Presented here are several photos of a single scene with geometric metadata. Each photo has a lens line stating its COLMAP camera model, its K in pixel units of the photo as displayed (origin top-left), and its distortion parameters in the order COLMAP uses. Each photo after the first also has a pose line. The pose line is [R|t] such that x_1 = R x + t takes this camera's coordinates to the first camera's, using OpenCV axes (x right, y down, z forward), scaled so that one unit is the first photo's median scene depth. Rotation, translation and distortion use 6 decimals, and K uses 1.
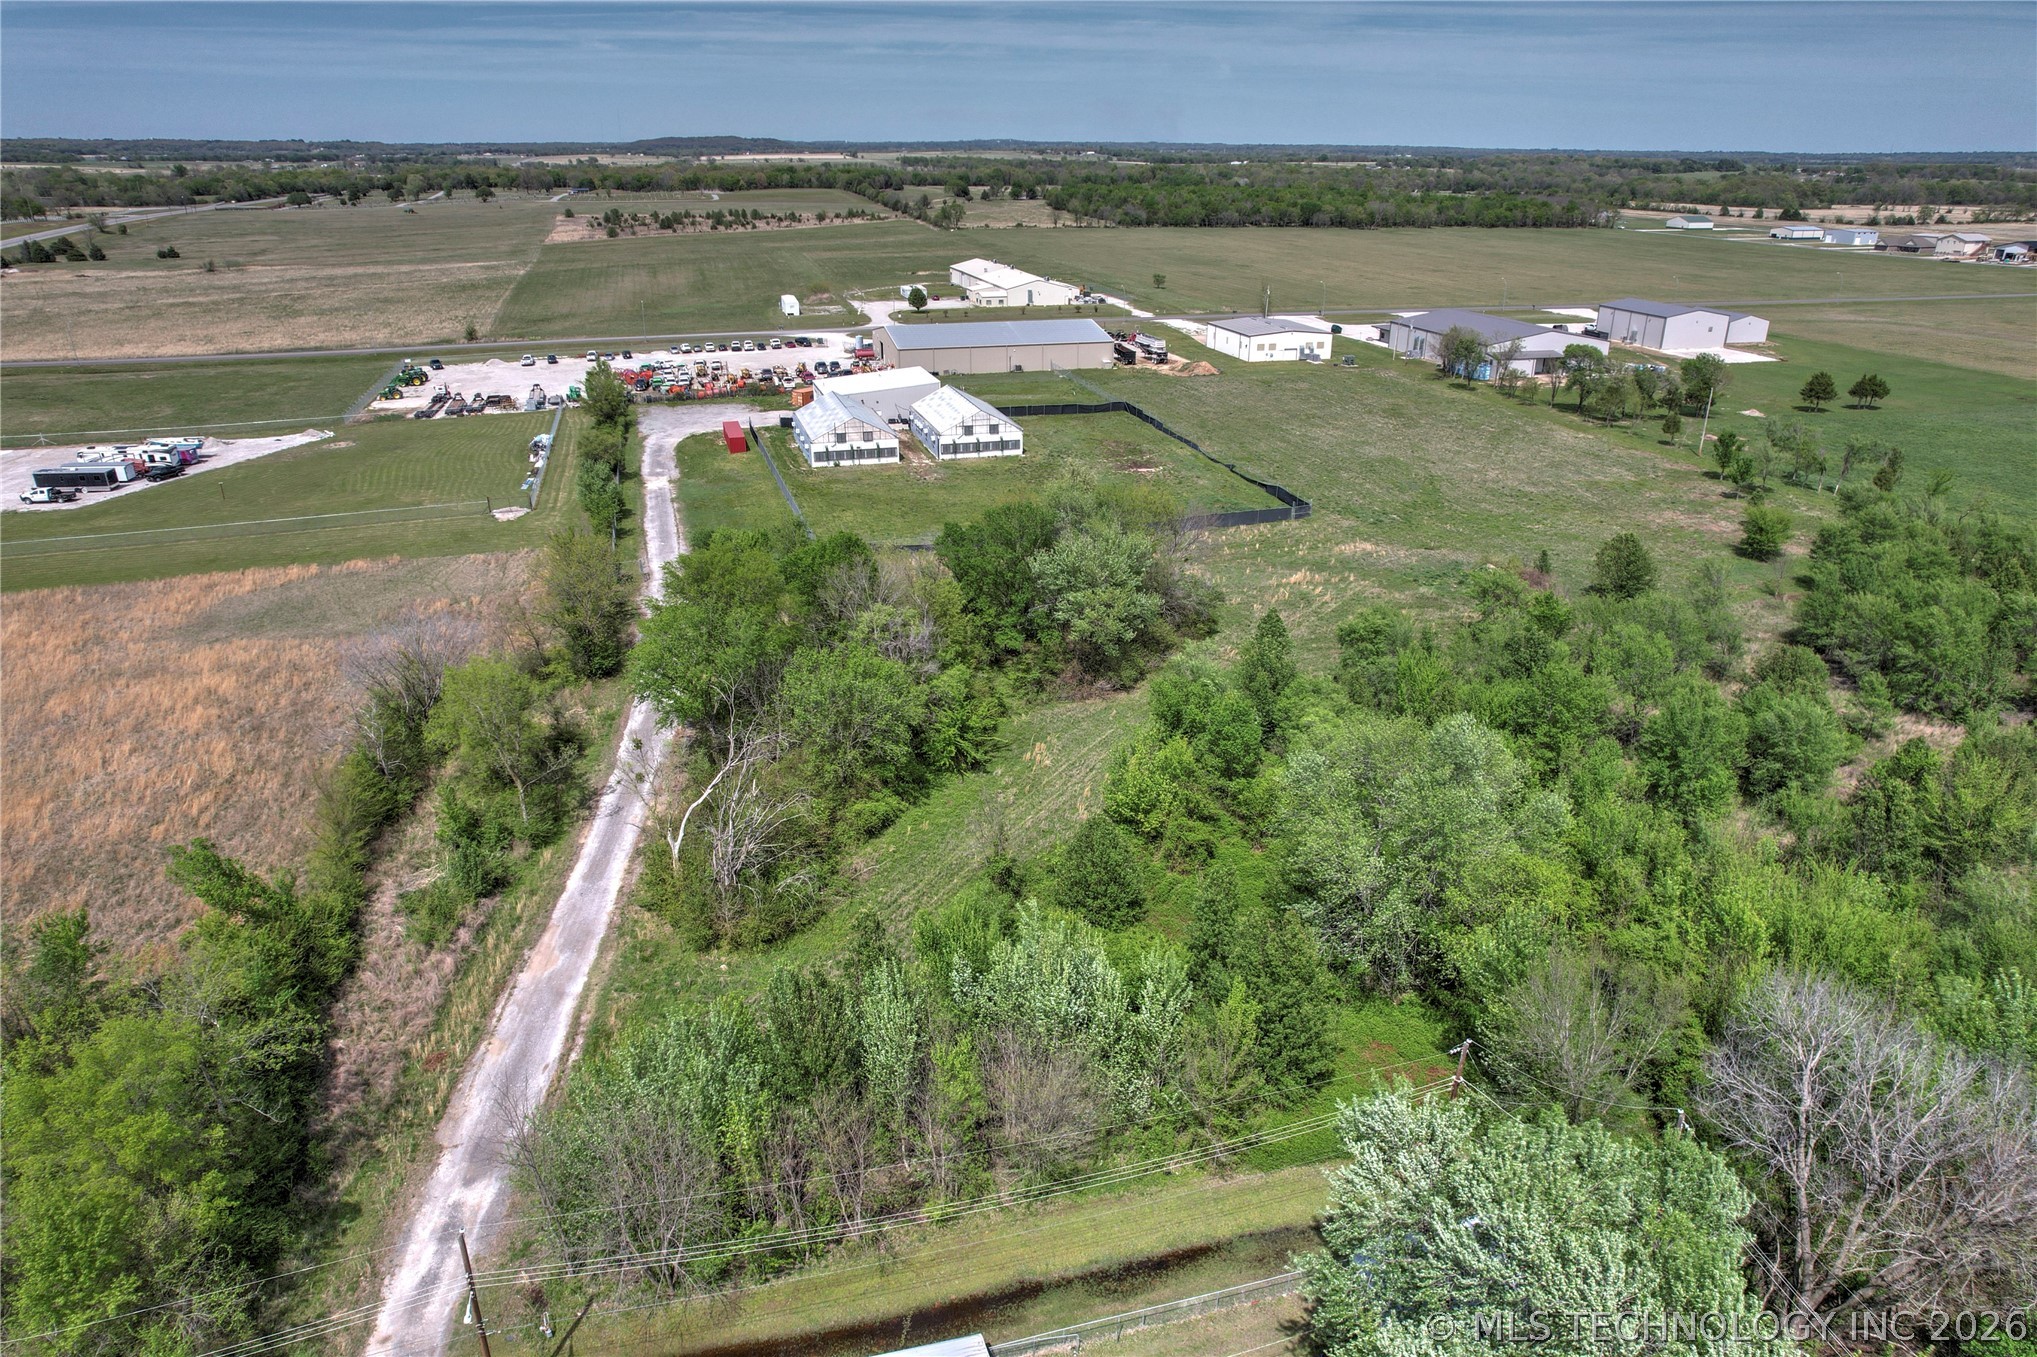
lens RADIAL K [[1307.0, 0, 1017.2], [0, 1307.0, 672.1], [0, 0, 1]] dist [-0.081648, 0.073361]
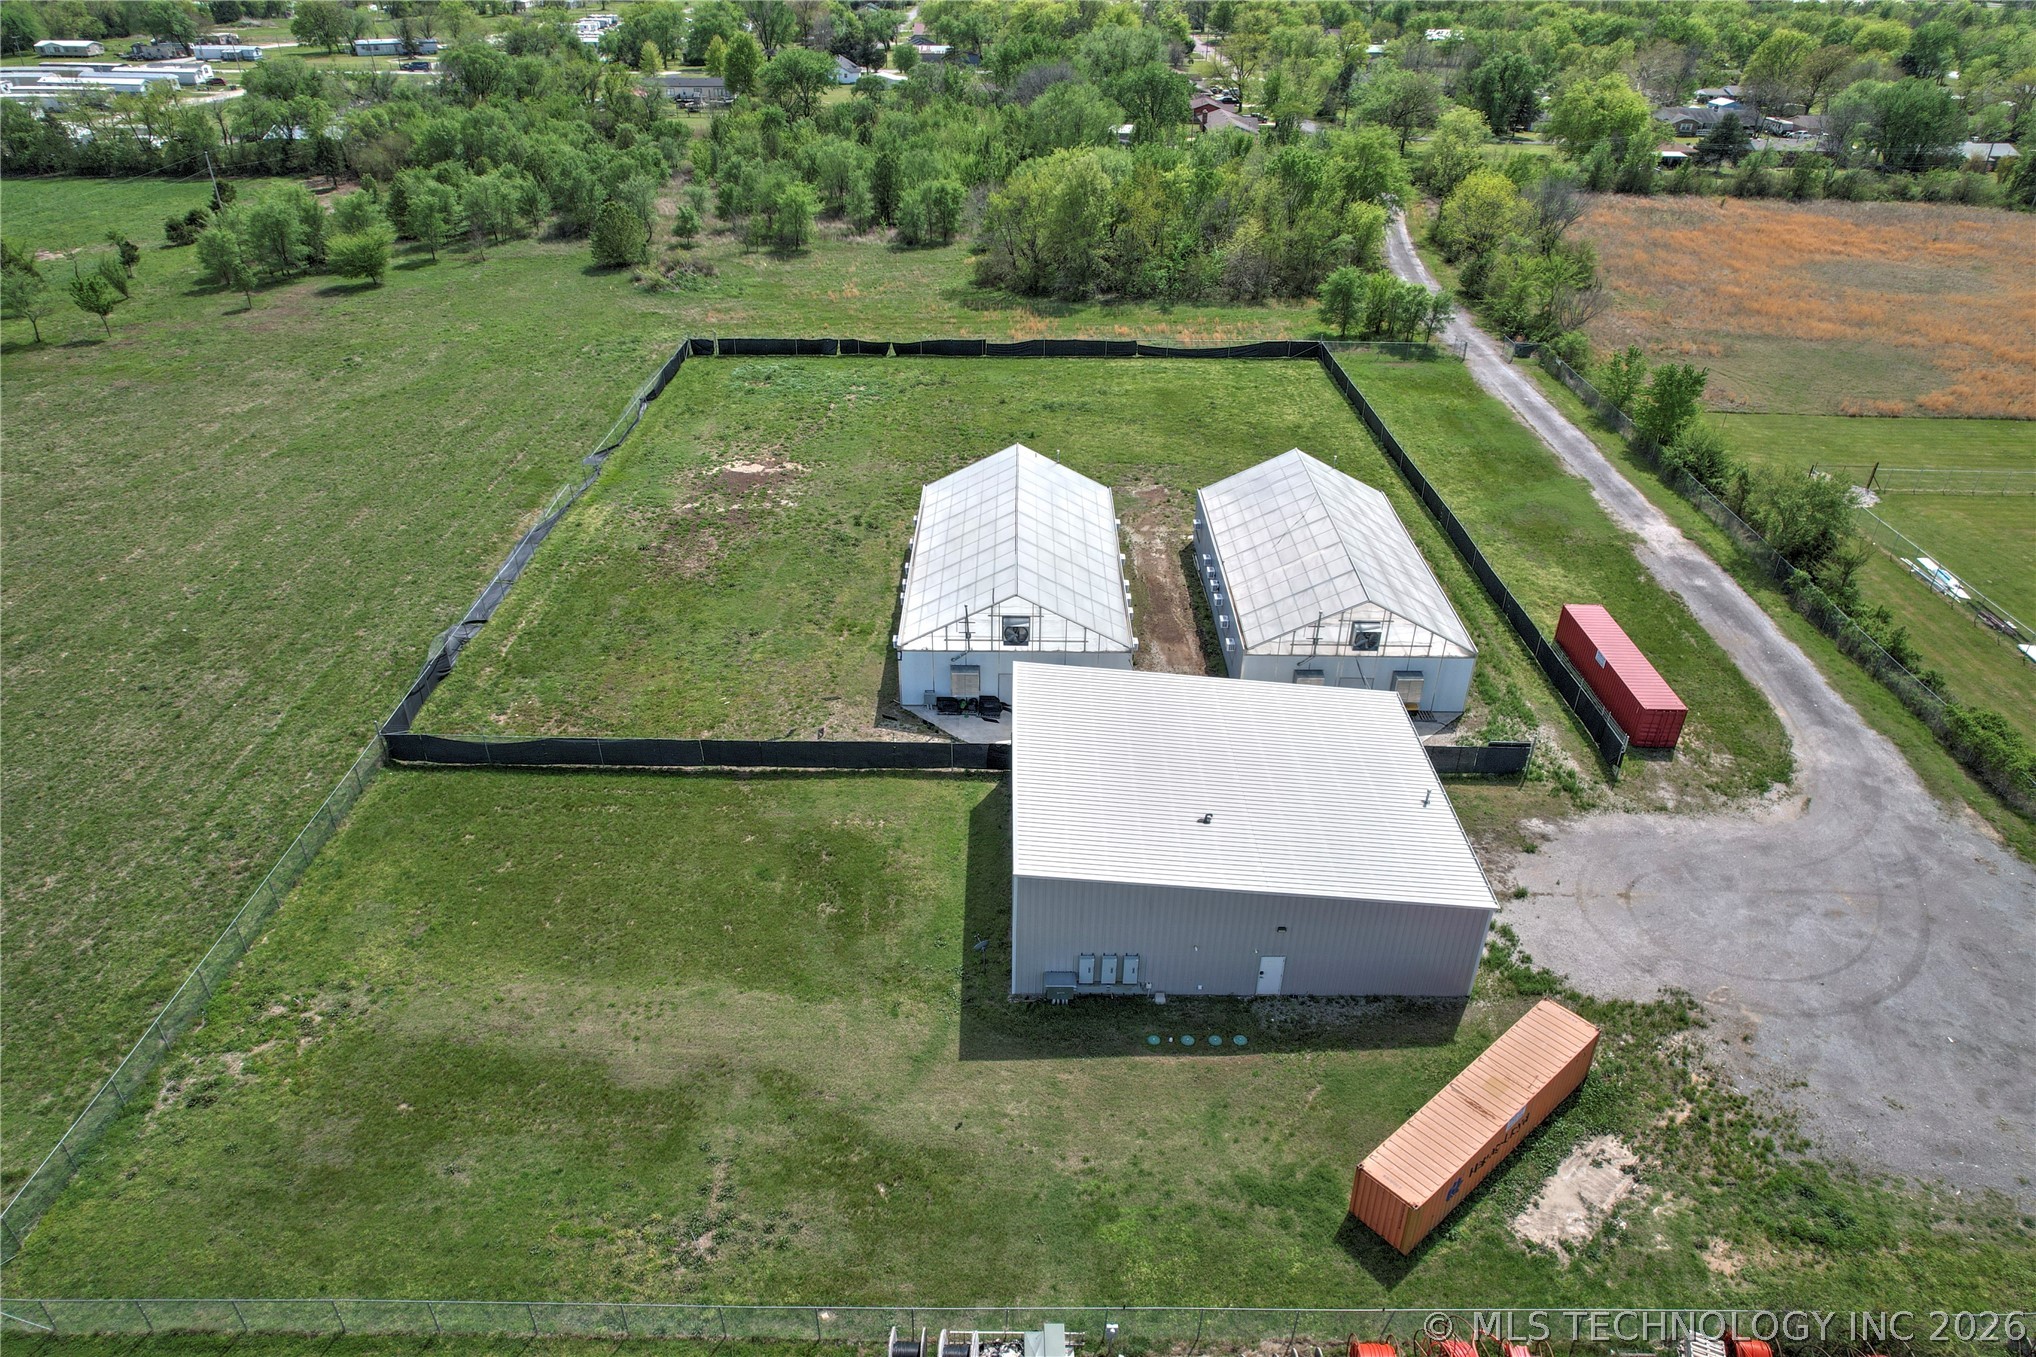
lens RADIAL K [[1306.3, 0, 1016.7], [0, 1306.3, 672.1], [0, 0, 1]] dist [-0.081648, 0.073361]
pose [[-0.961497, -0.152942, 0.228325, -0.098078], [0.091860, 0.604181, 0.791535, -0.350045], [-0.259008, 0.782032, -0.566869, 0.898255]]
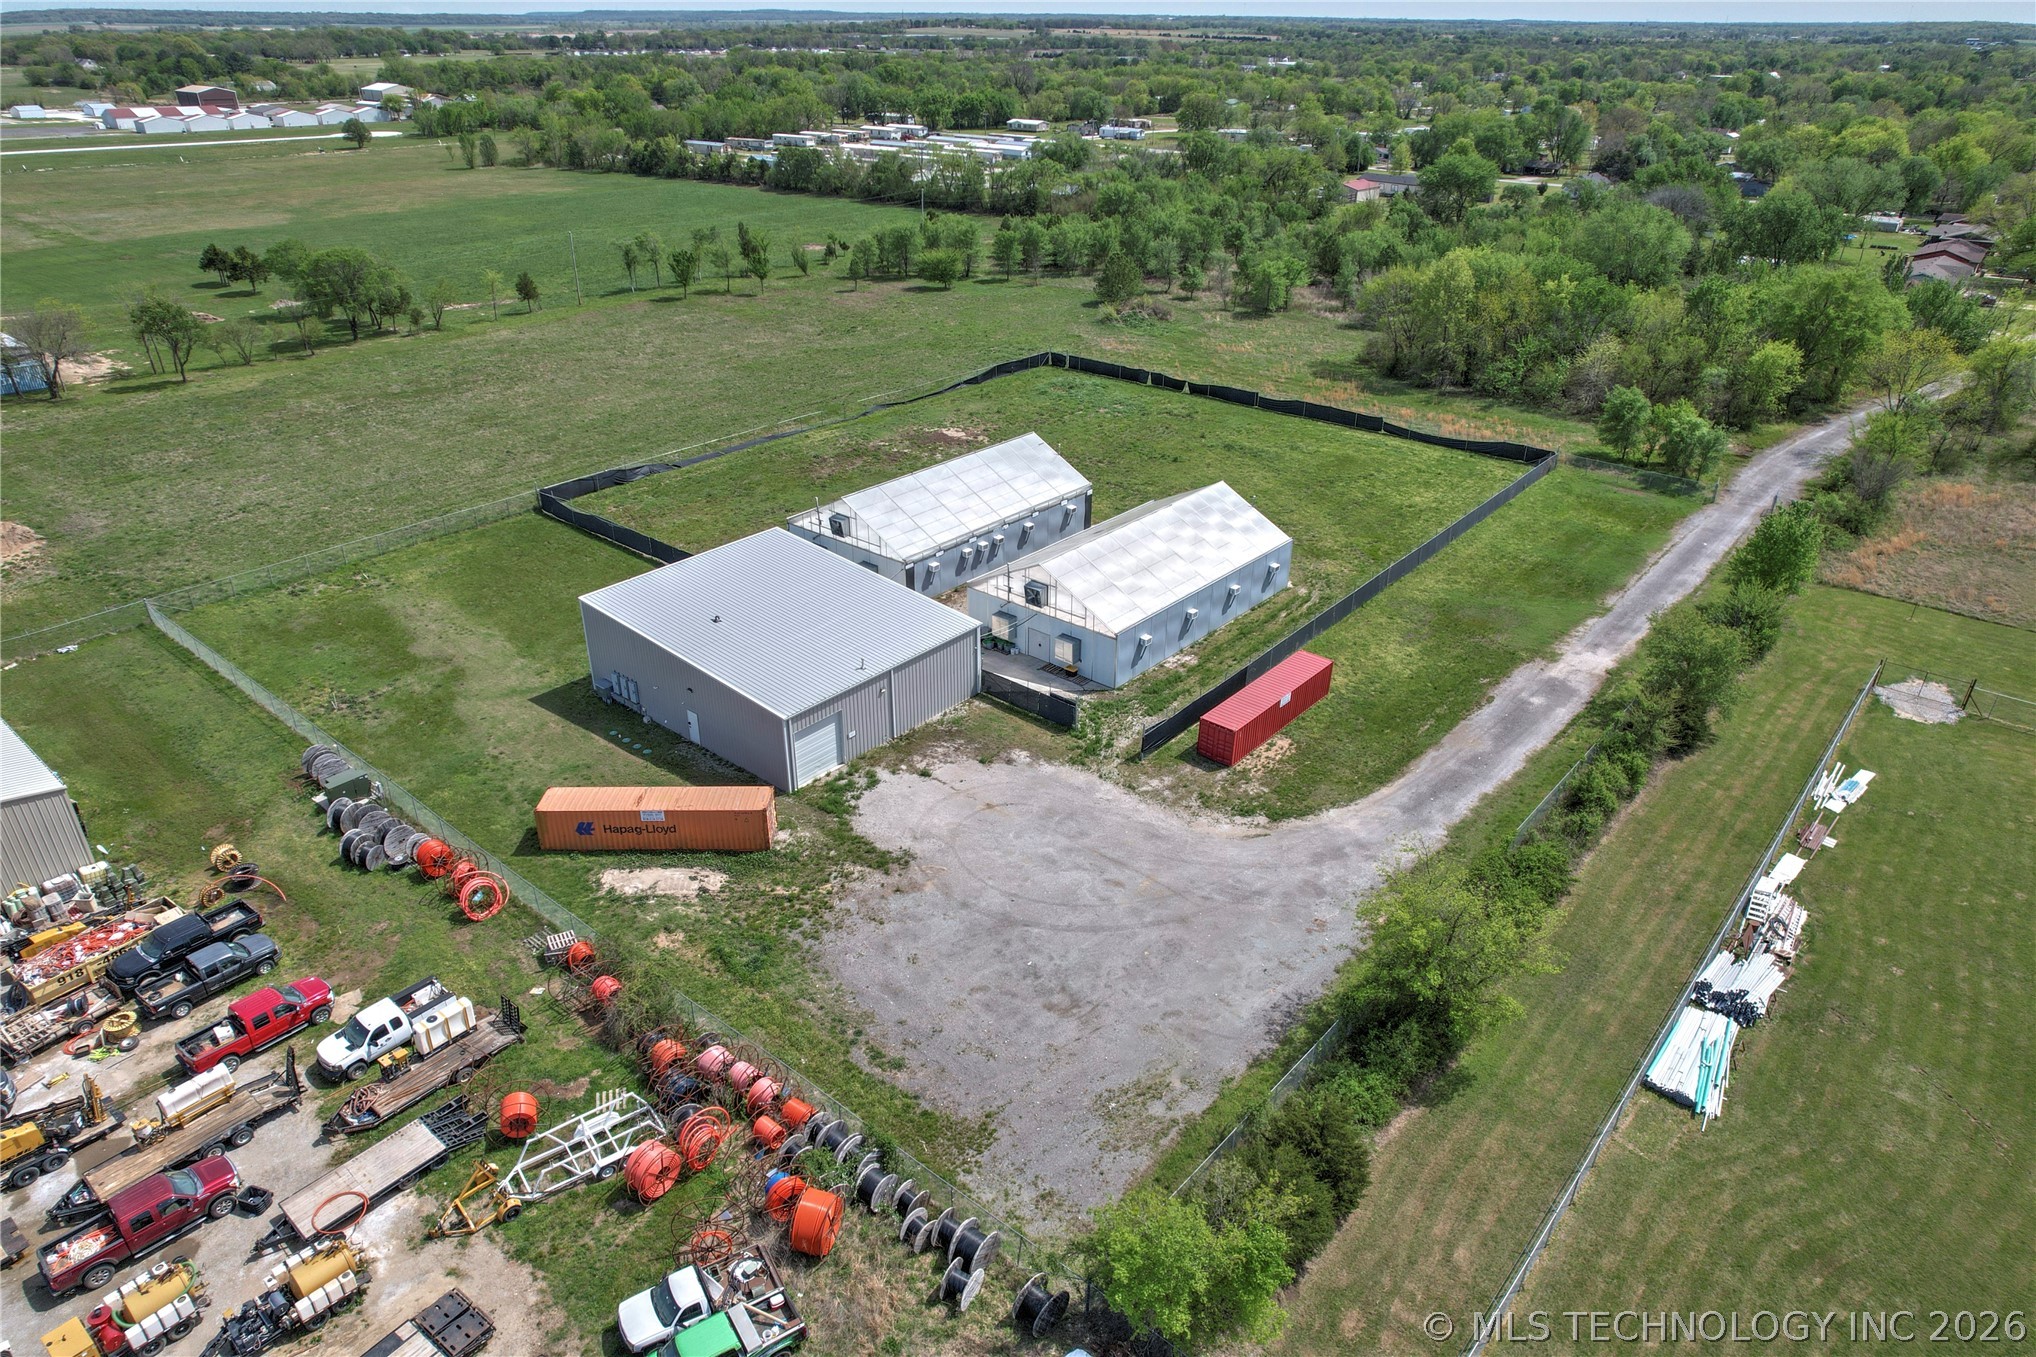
lens RADIAL K [[1300.8, 0, 1018.0], [0, 1300.8, 678.5], [0, 0, 1]] dist [-0.057023, 0.029757]
pose [[-0.559406, -0.388697, 0.732106, -0.330375], [0.308118, 0.722432, 0.618995, -0.325863], [-0.769498, 0.571845, -0.284369, 0.835632]]
